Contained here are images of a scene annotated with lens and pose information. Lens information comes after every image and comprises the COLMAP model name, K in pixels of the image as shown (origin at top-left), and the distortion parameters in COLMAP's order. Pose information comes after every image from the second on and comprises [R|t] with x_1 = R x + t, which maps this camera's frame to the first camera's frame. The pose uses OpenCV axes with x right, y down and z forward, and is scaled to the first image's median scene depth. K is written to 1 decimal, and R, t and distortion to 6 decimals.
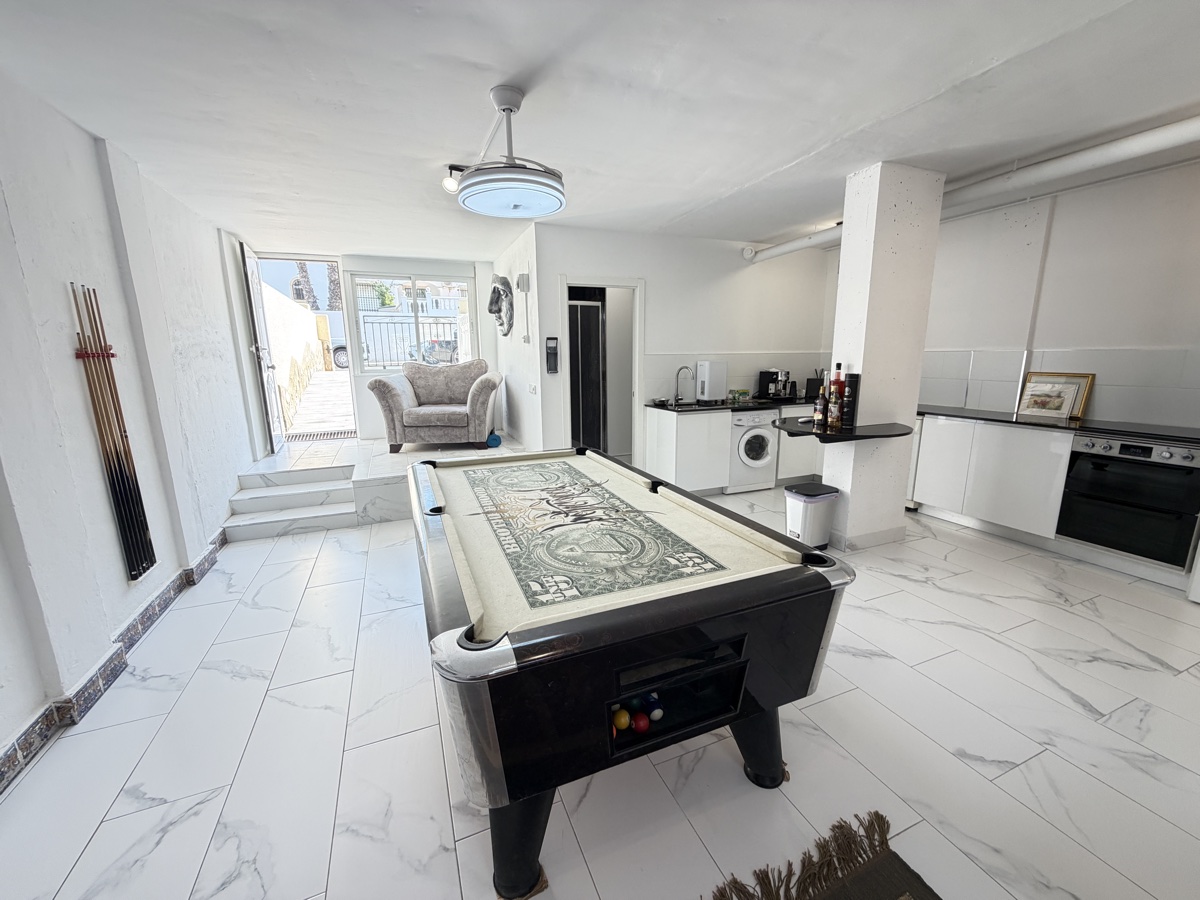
lens RADIAL K [[476.9, 0, 597.7], [0, 476.9, 451.0], [0, 0, 1]] dist [-0.000606, 0.000069]
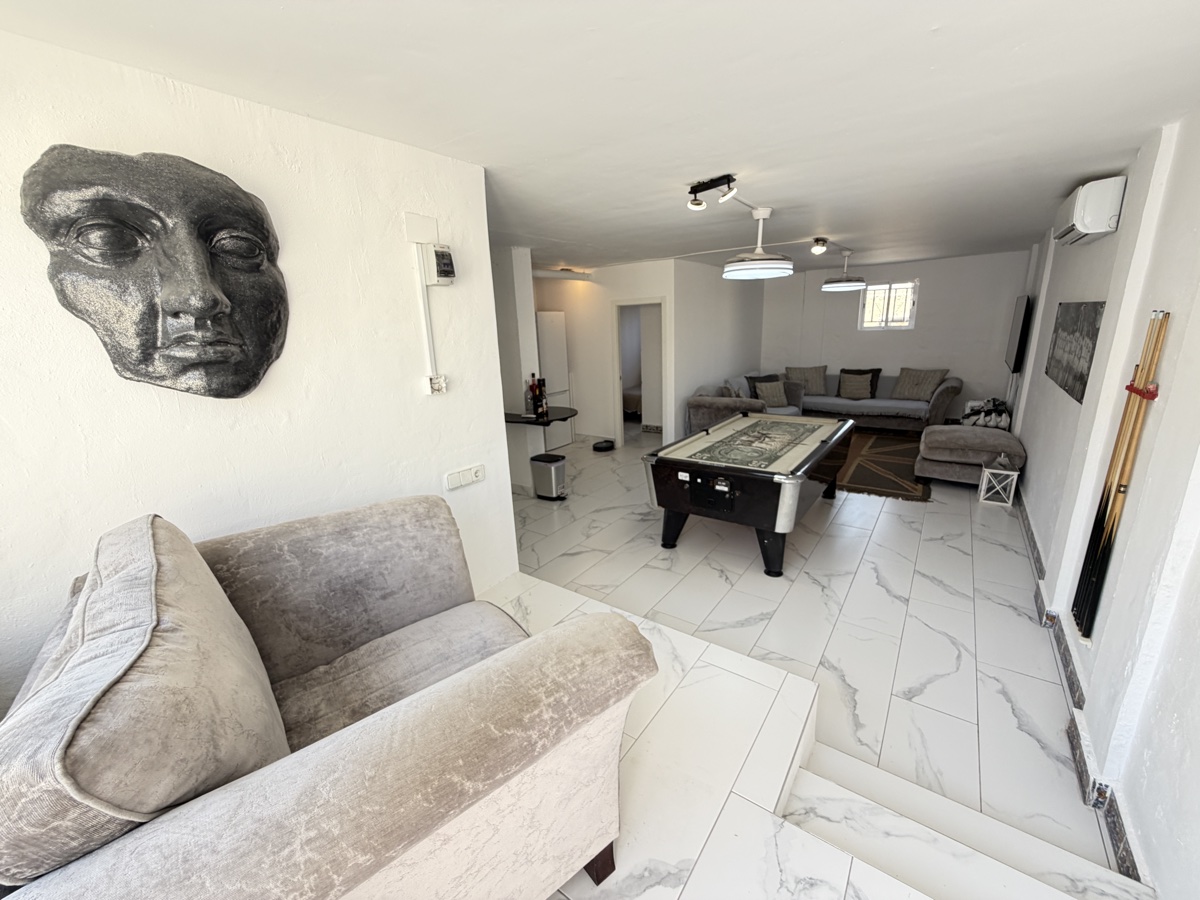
lens RADIAL K [[476.9, 0, 597.7], [0, 476.9, 451.0], [0, 0, 1]] dist [-0.000606, 0.000069]
pose [[-0.509089, -0.191188, 0.839211, -1.238587], [0.218222, 0.914489, 0.340718, -0.585585], [-0.832591, 0.356590, -0.423835, 2.128937]]
